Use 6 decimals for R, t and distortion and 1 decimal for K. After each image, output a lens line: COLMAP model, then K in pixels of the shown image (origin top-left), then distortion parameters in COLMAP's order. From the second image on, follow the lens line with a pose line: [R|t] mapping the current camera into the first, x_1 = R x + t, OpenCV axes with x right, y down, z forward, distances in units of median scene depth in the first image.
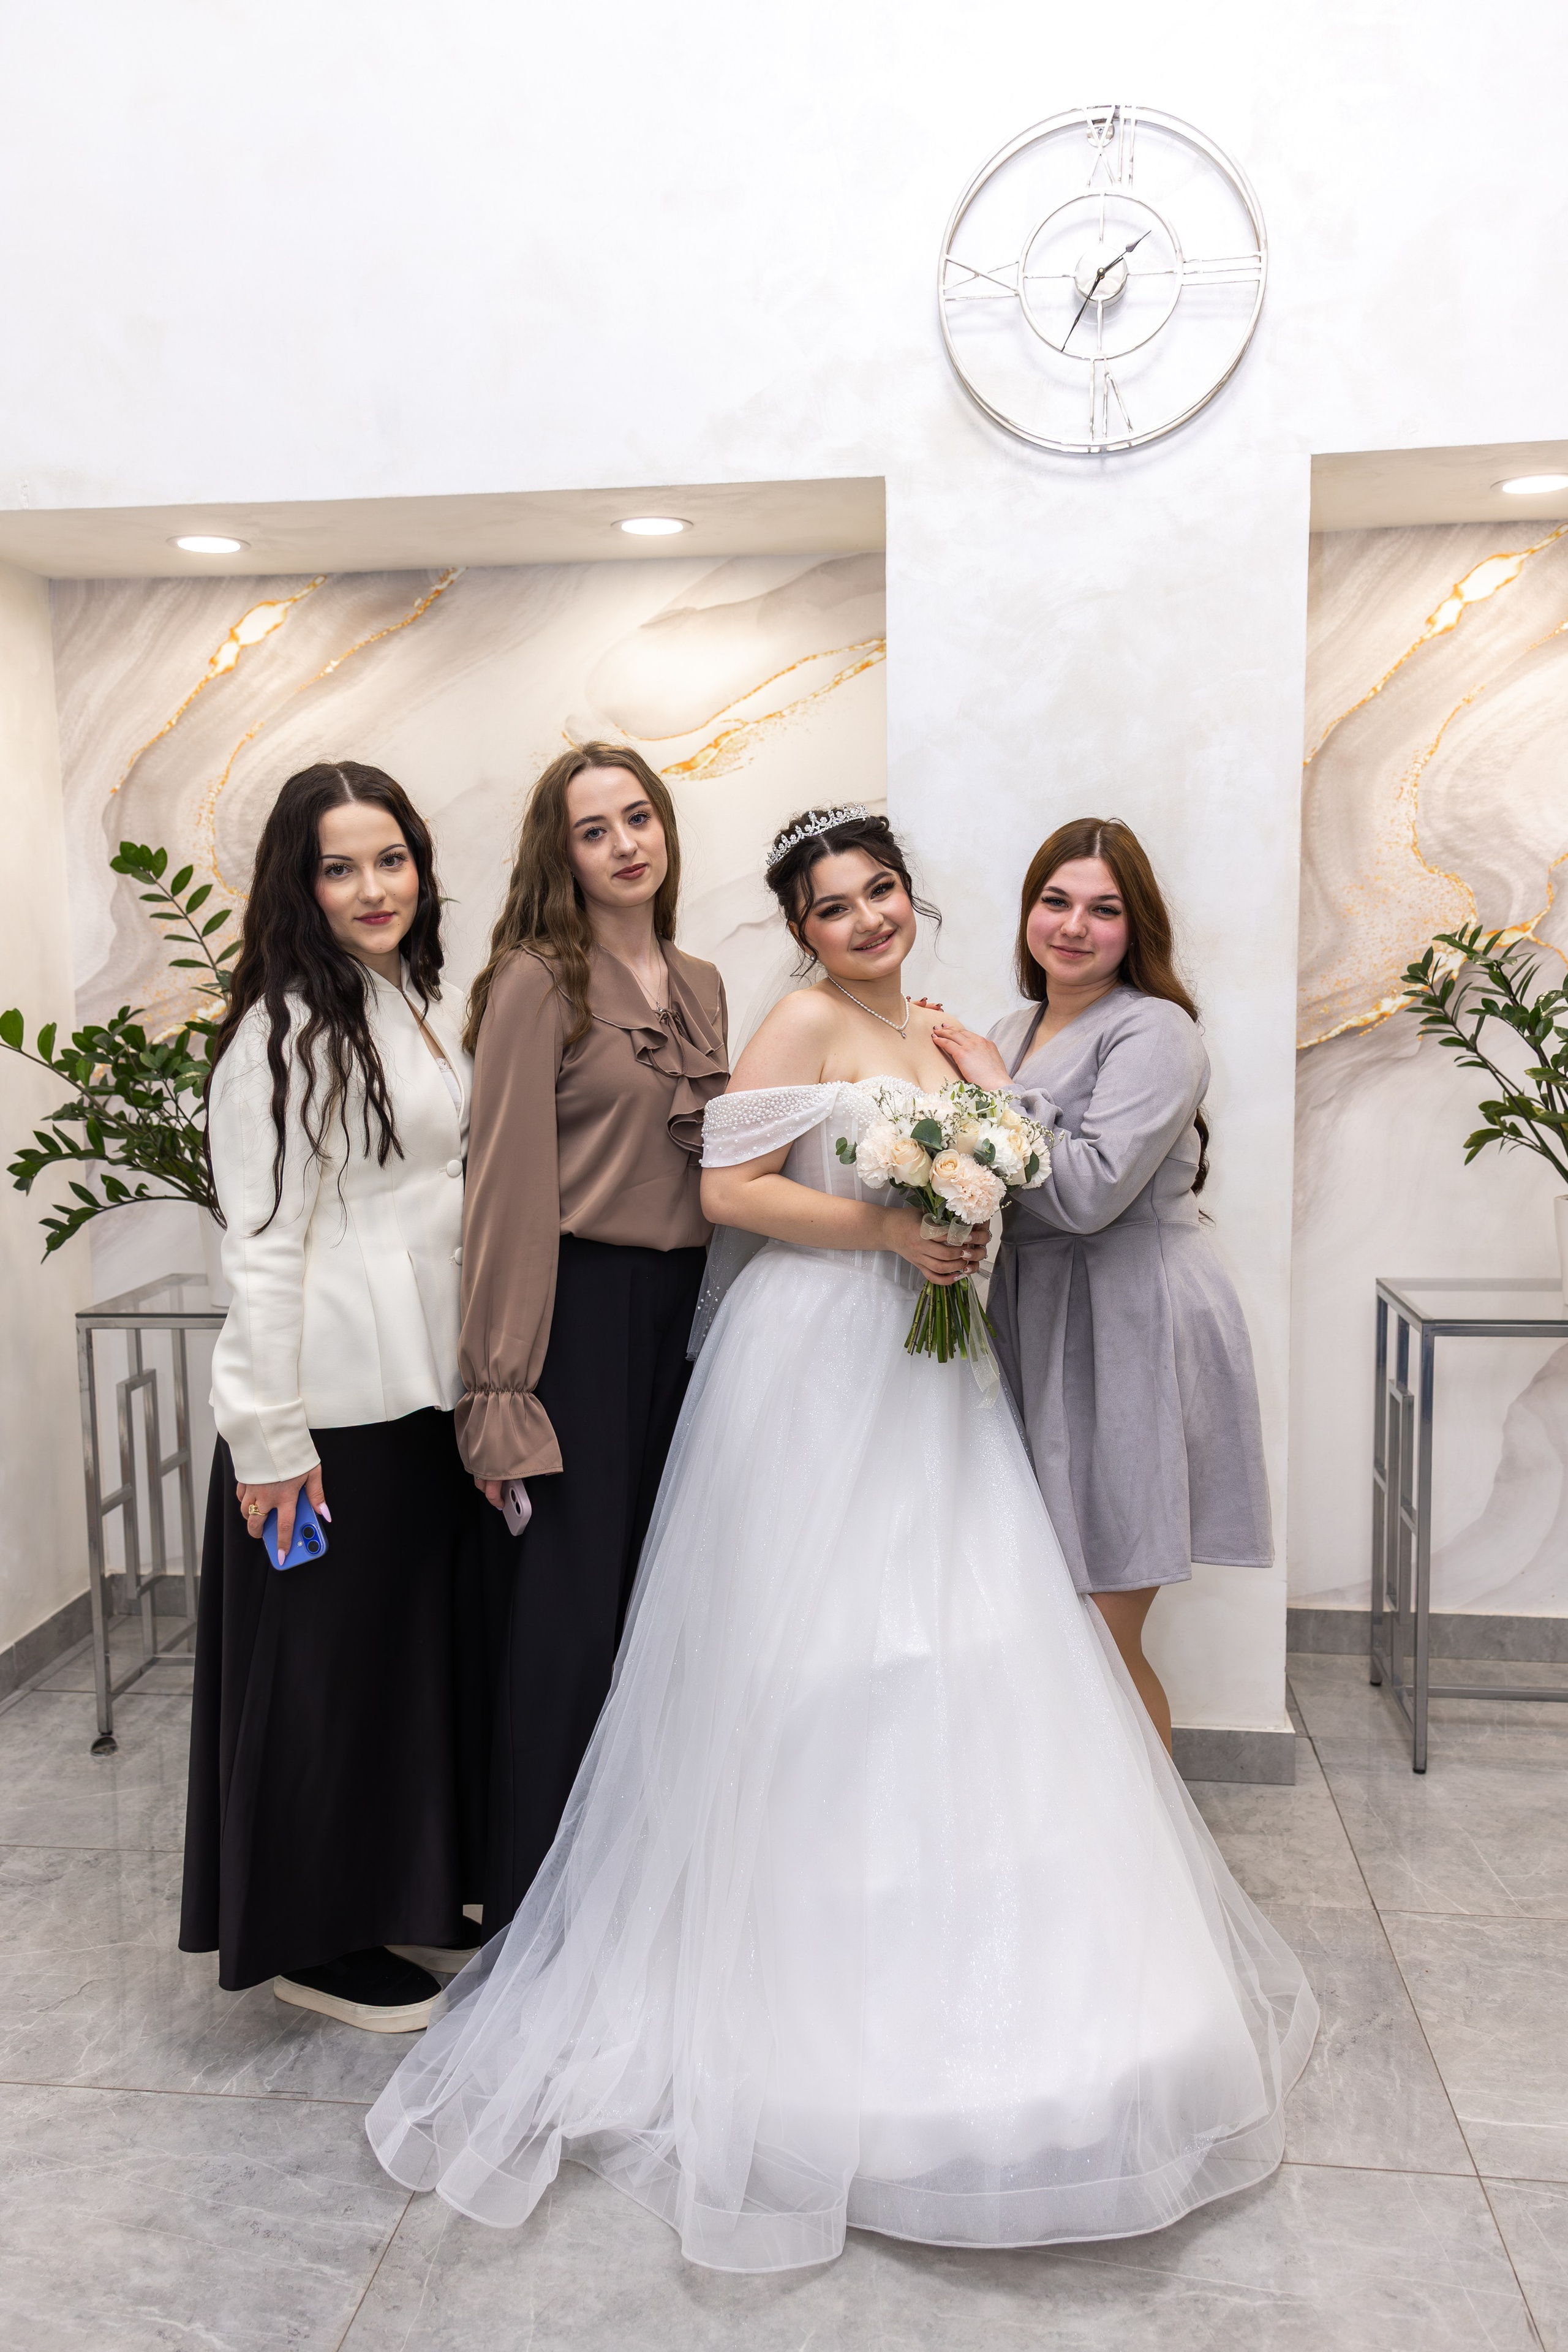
lens RADIAL K [[1871.8, 0, 784.0], [0, 1871.8, 1176.0], [0, 0, 1]] dist [0.070045, -0.064637]
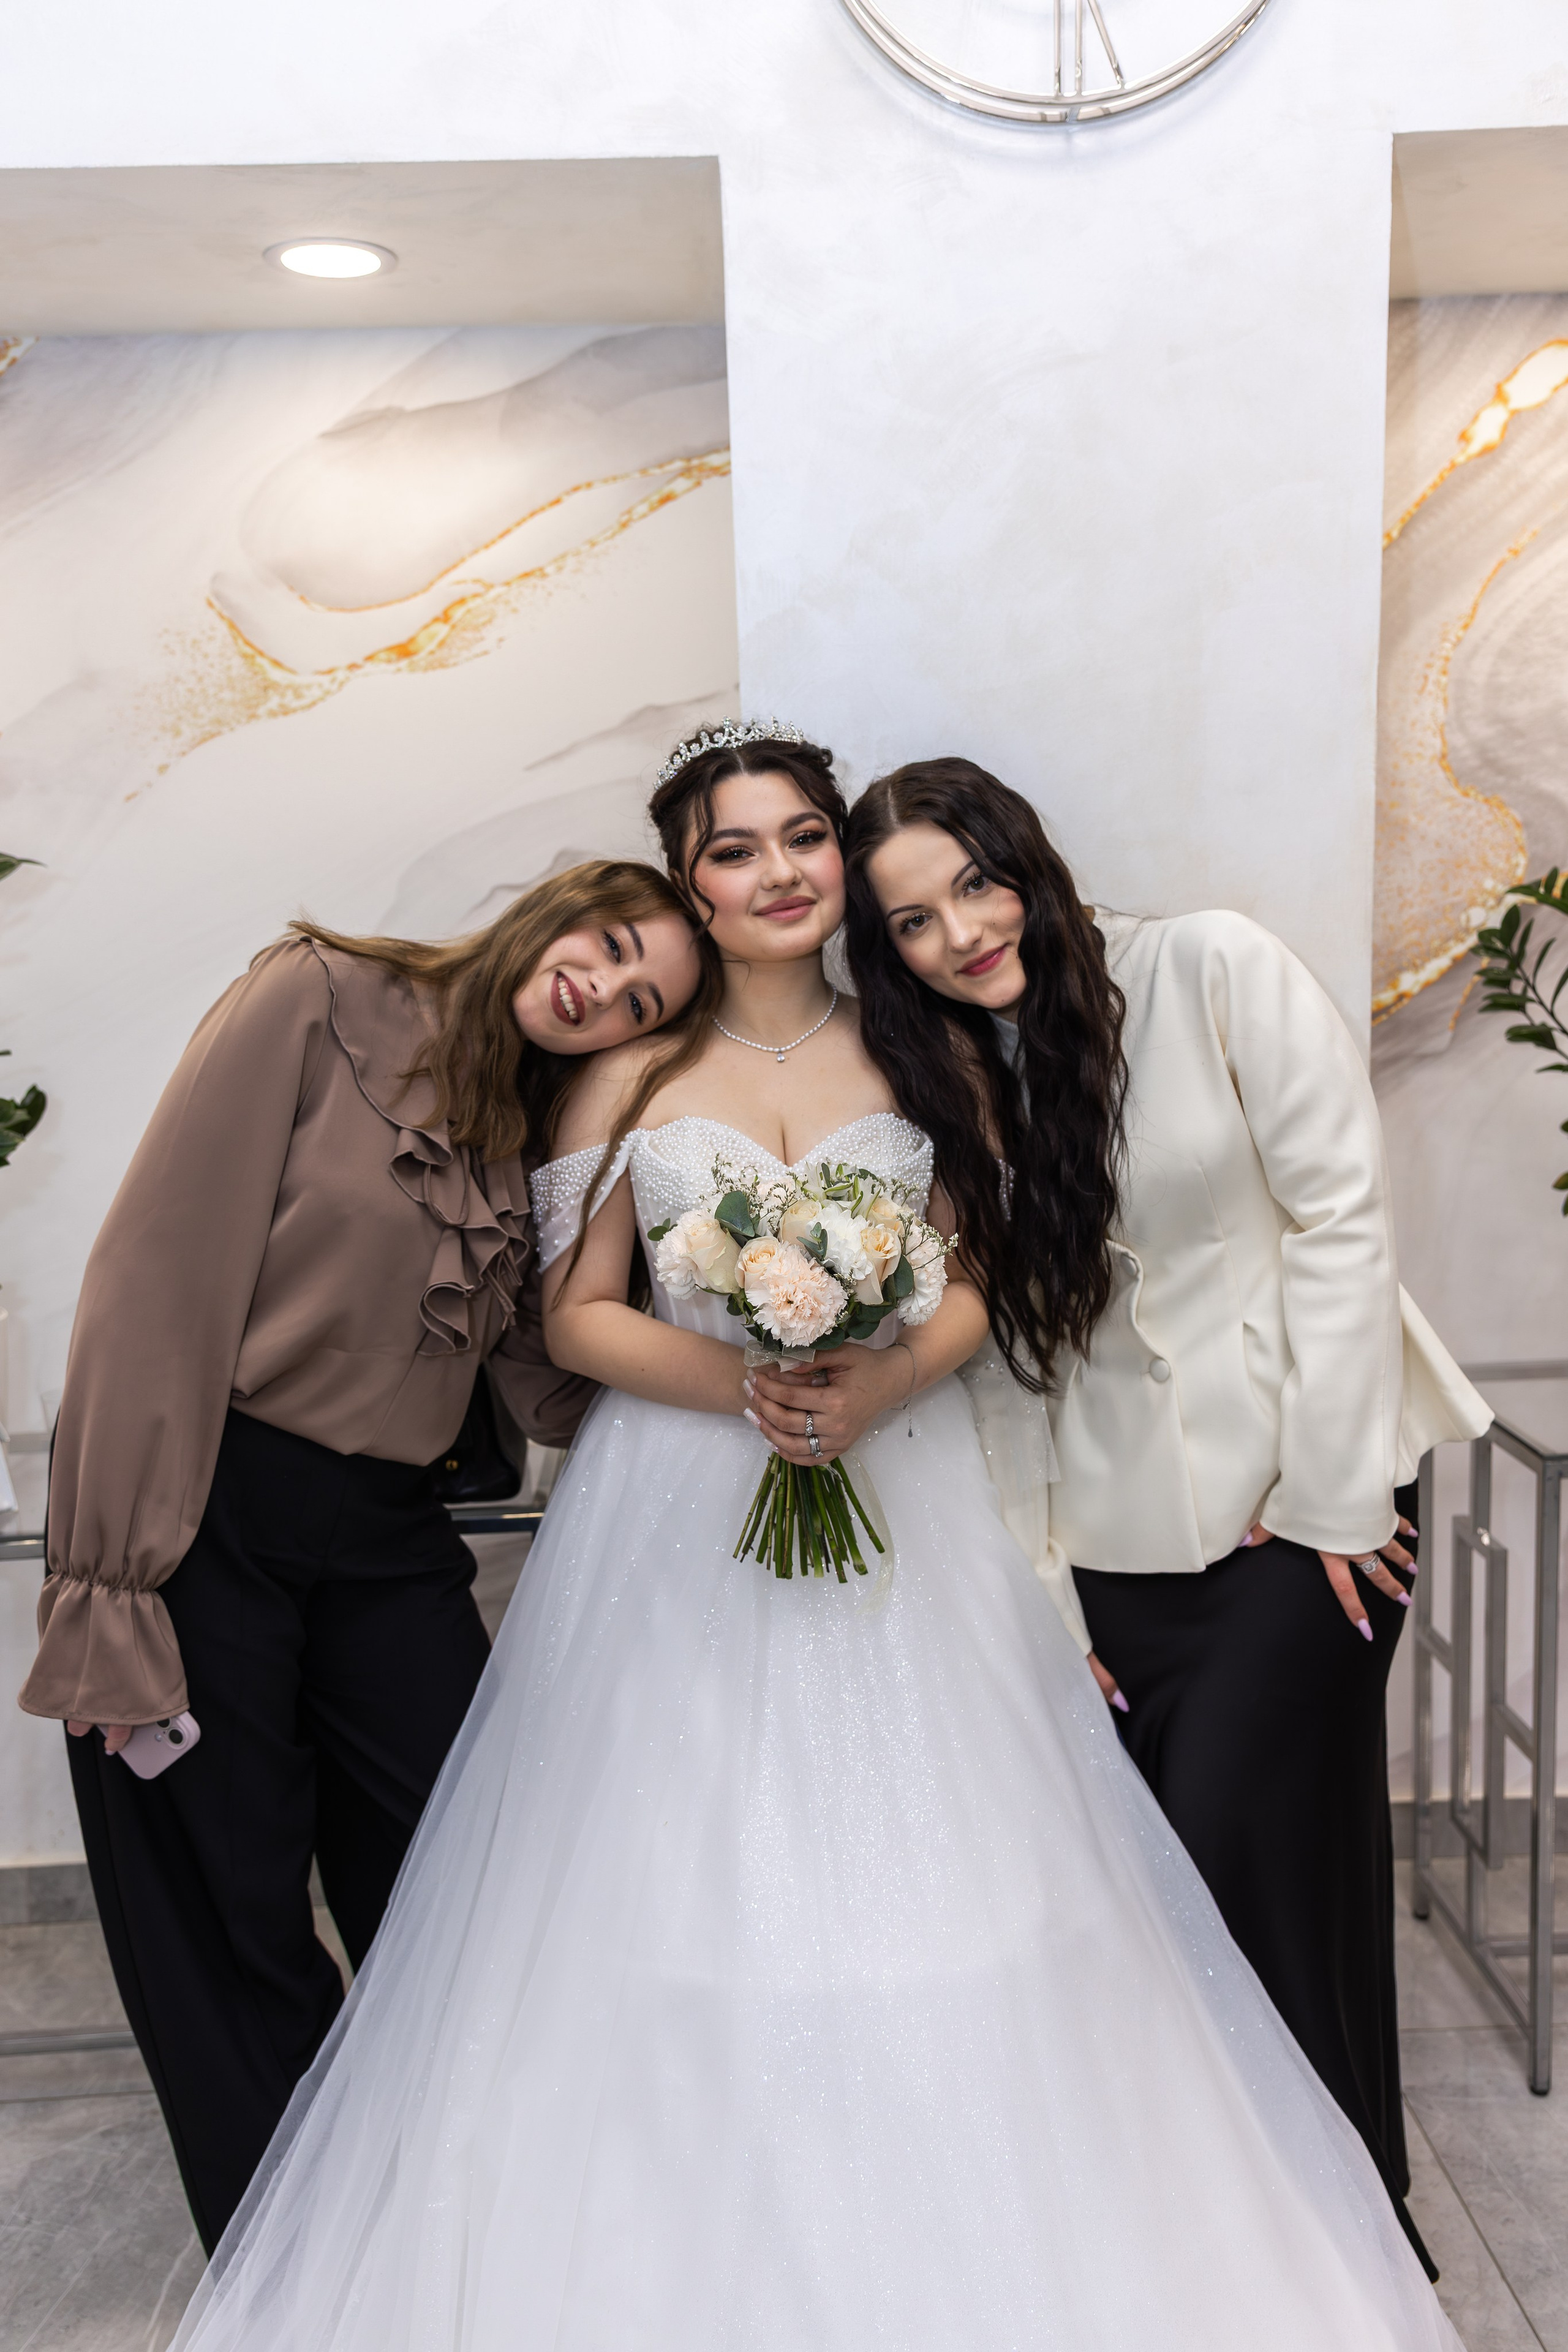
lens RADIAL K [[1903.6, 0, 780.9], [0, 1903.6, 1175.7], [0, 0, 1]] dist [0.076097, -0.047723]
pose [[0.988561, -0.043628, 0.144376, -0.026977], [0.038362, 0.998500, 0.039061, -0.056199], [-0.145864, -0.033076, 0.988752, 0.315678]]
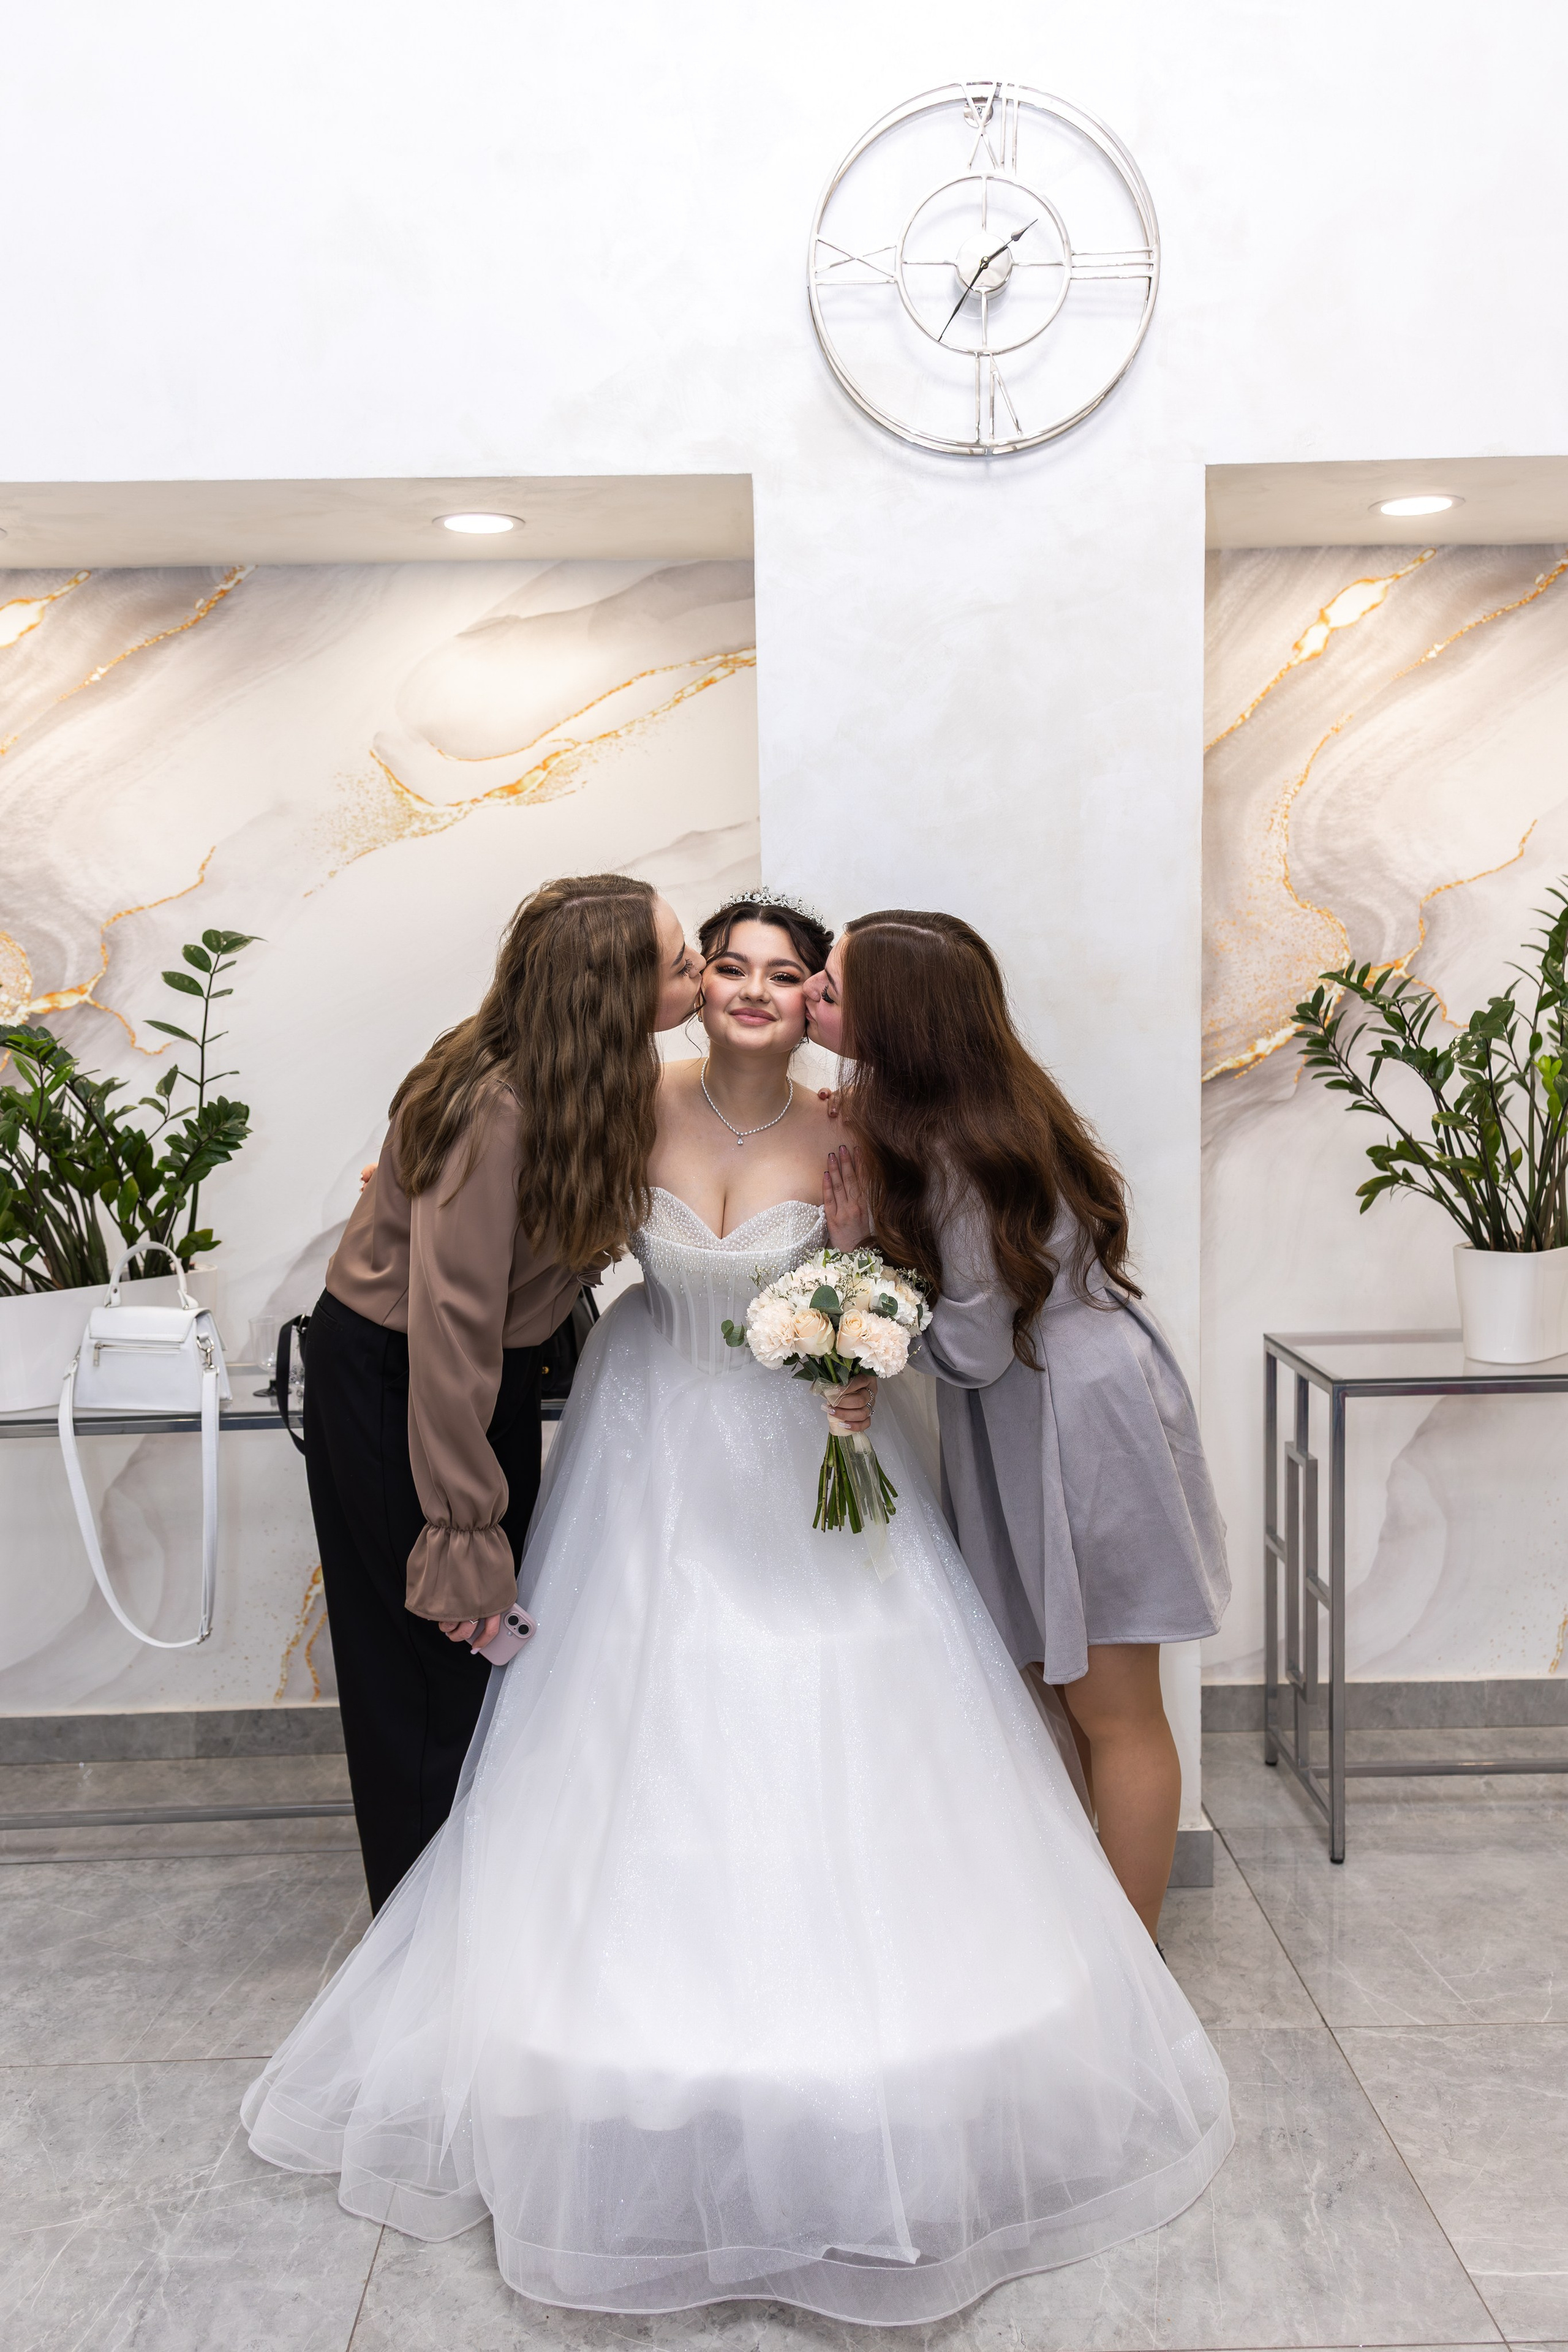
lens RADIAL K [[1923.6, 0, 781.4], [0, 1923.6, 1176.0], [0, 0, 1]] dist [0.064984, -0.058222]
pose [[0.990226, -0.020104, 0.138019, -0.058609], [0.022922, 0.999559, -0.018864, -0.012515], [-0.137579, 0.021844, 0.990250, 0.069399]]
